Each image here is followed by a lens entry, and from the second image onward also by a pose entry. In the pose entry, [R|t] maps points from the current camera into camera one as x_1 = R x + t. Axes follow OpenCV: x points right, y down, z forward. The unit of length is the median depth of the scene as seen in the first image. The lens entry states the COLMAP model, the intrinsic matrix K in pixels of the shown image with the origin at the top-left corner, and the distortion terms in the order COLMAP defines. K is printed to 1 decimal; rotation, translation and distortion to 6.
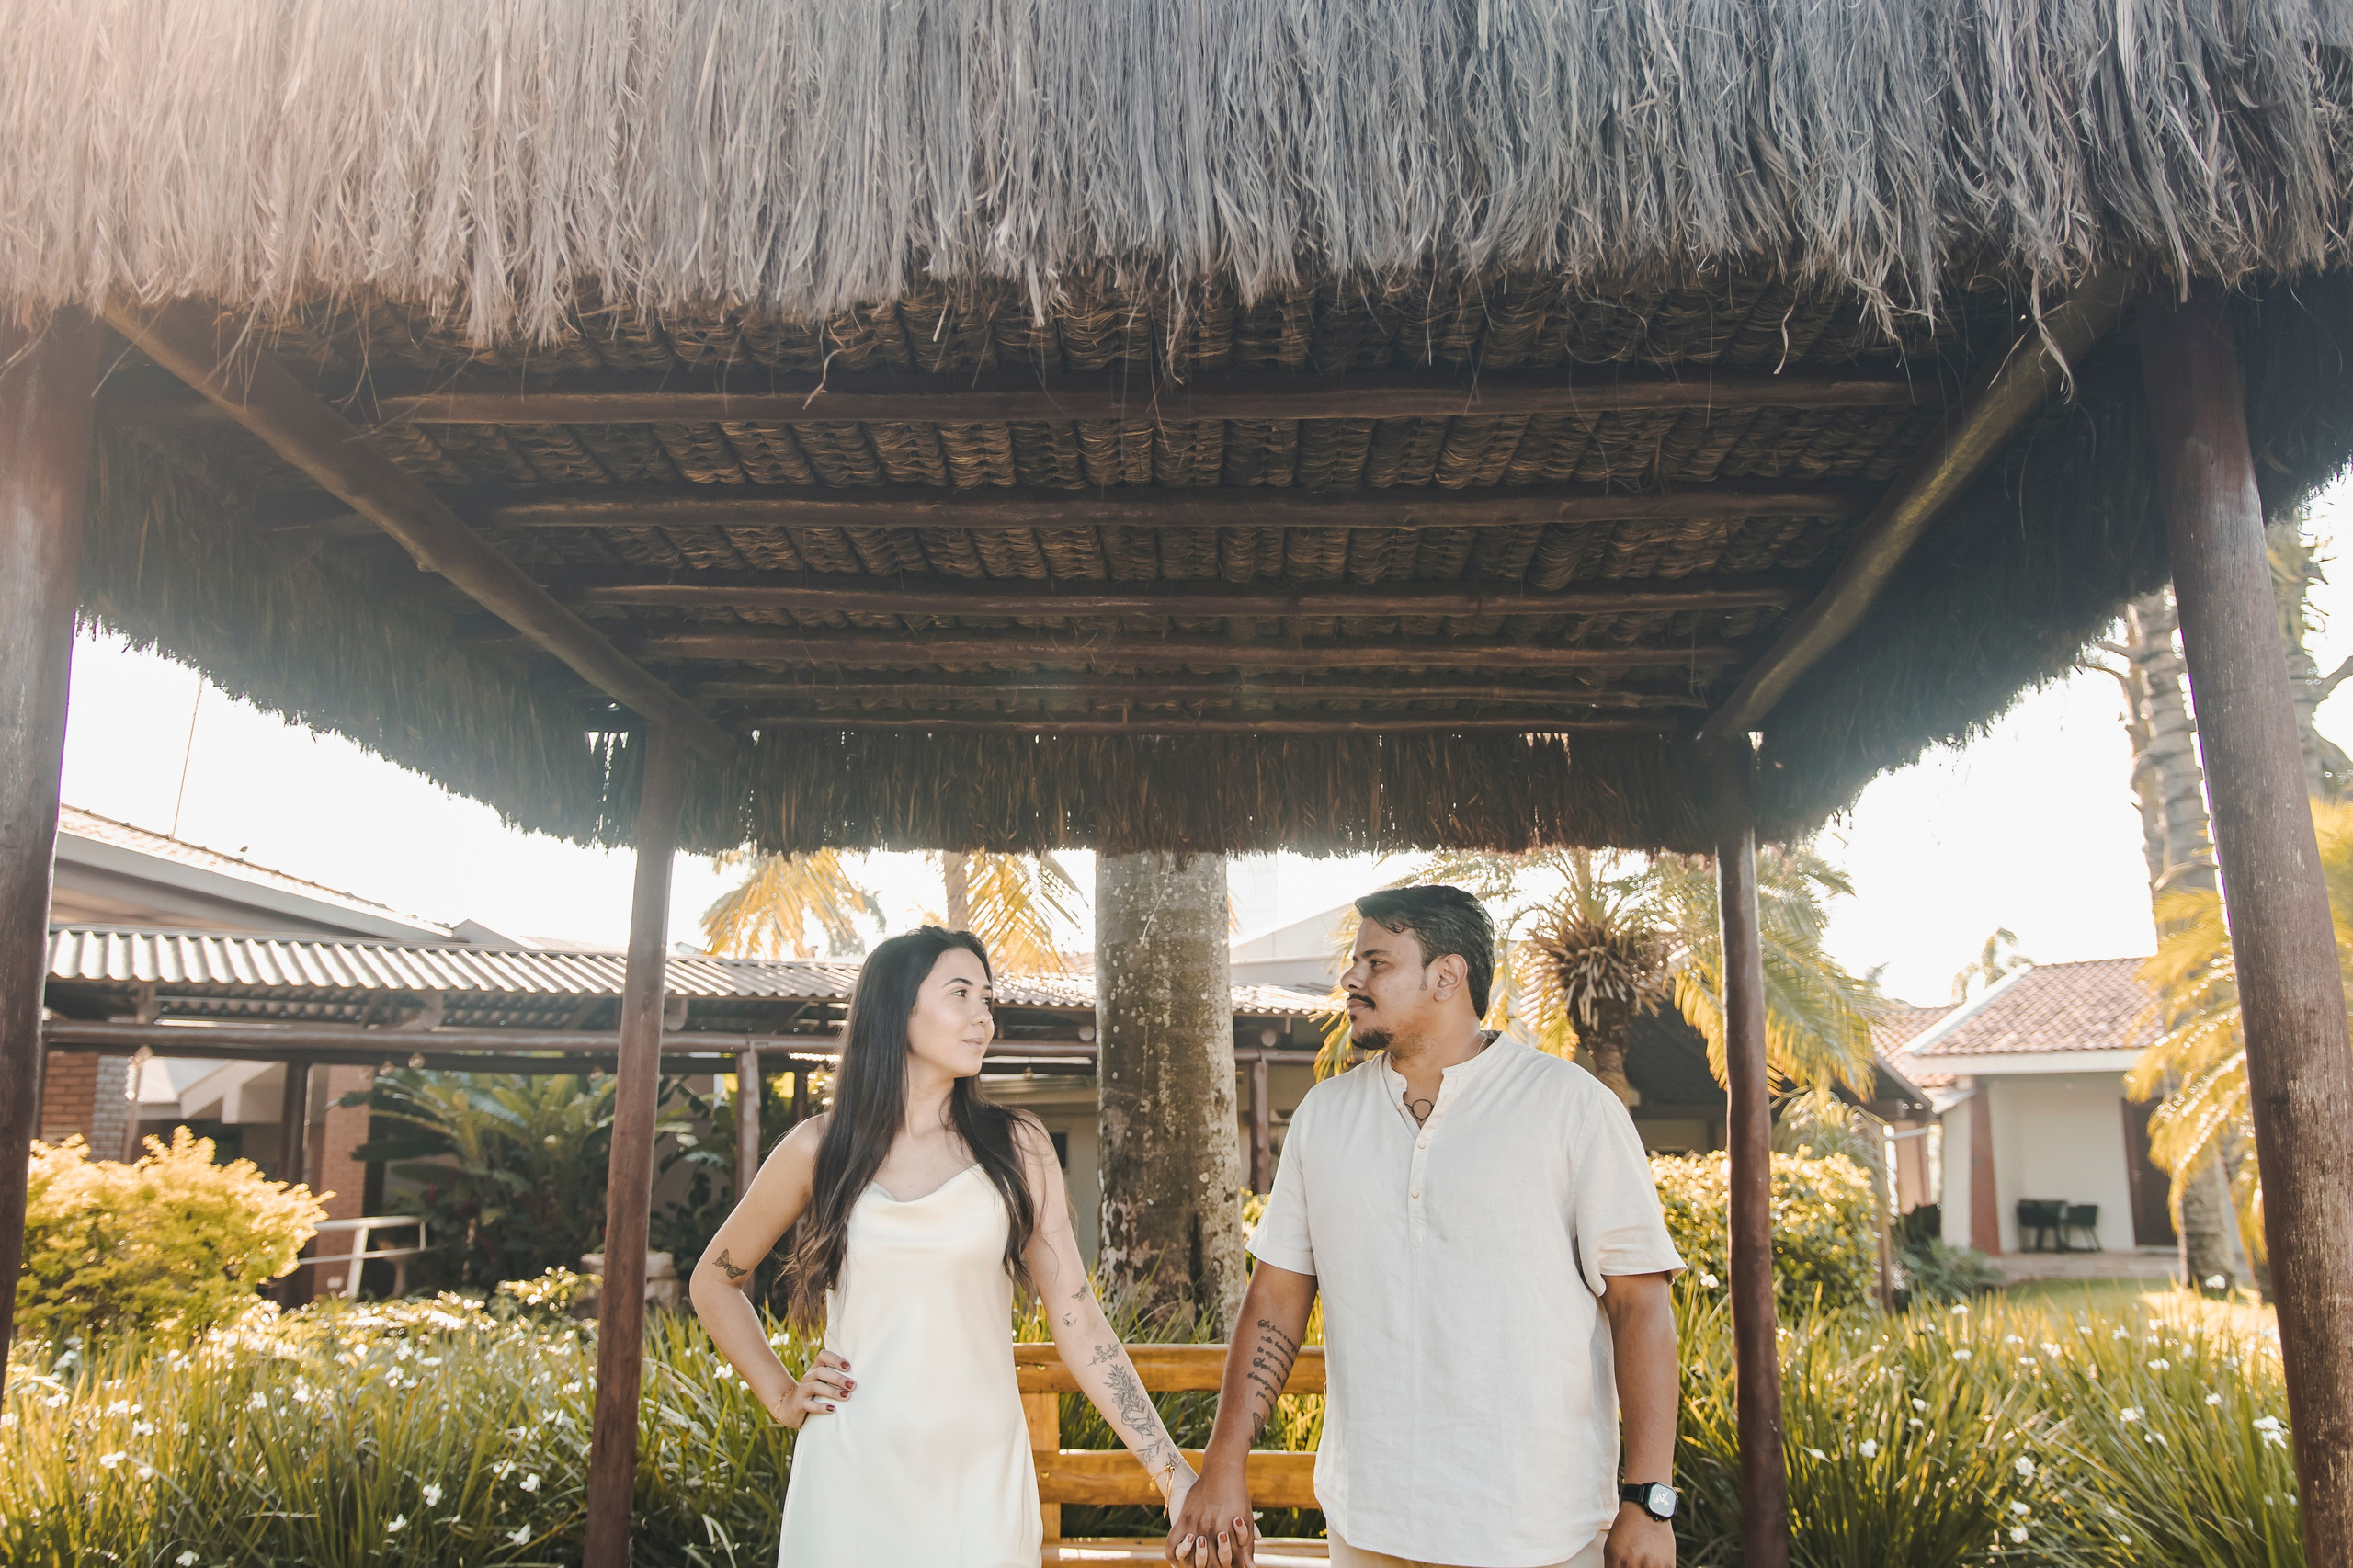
lens RADIAL K [[1909.9, 0, 1175.5], [0, 1909.9, 782.7], [0, 0, 1]] dist [0.006504, 0.000998]
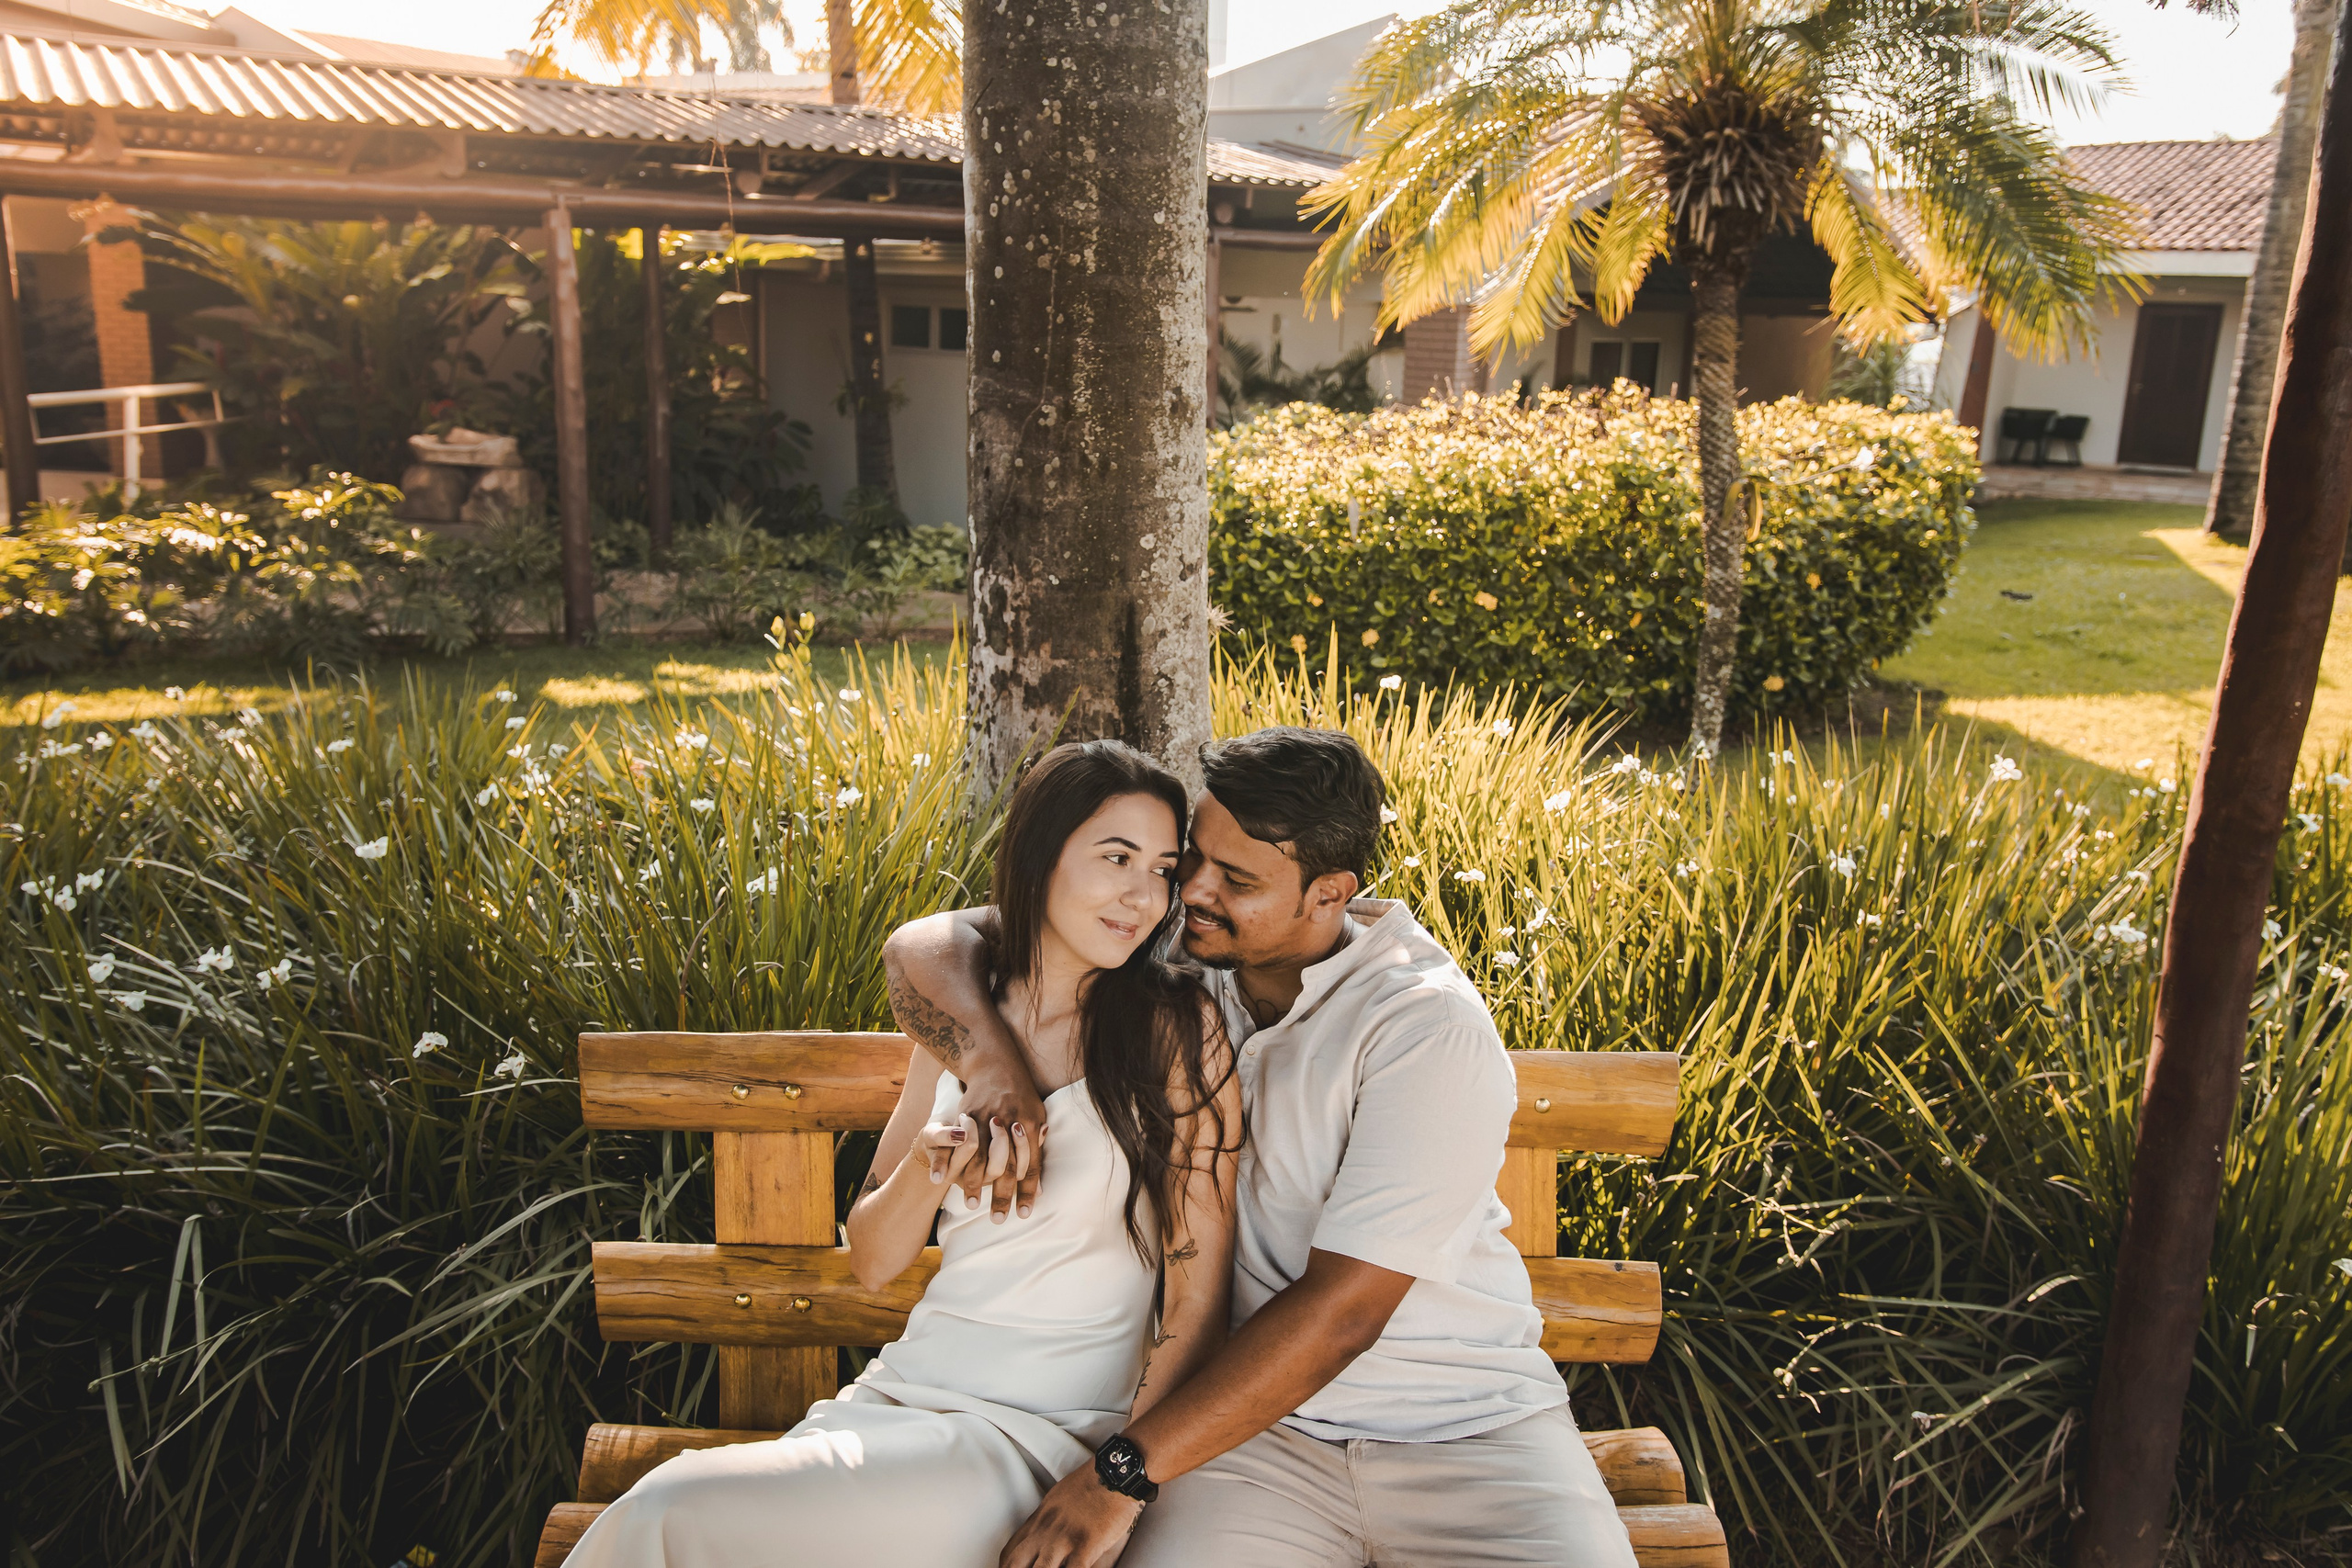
lens RADIAL K [[1908.9, 0, 1178.3], [0, 1908.9, 786.2], [0, 0, 1]] dist [0.006504, 0.000998]
pose [[0.998594, 0.028712, 0.044554, 0.000338], [-0.044974, 0.903809, 0.425566, 0.014205], [-0.028049, -0.426971, 0.903830, 0.243725]]
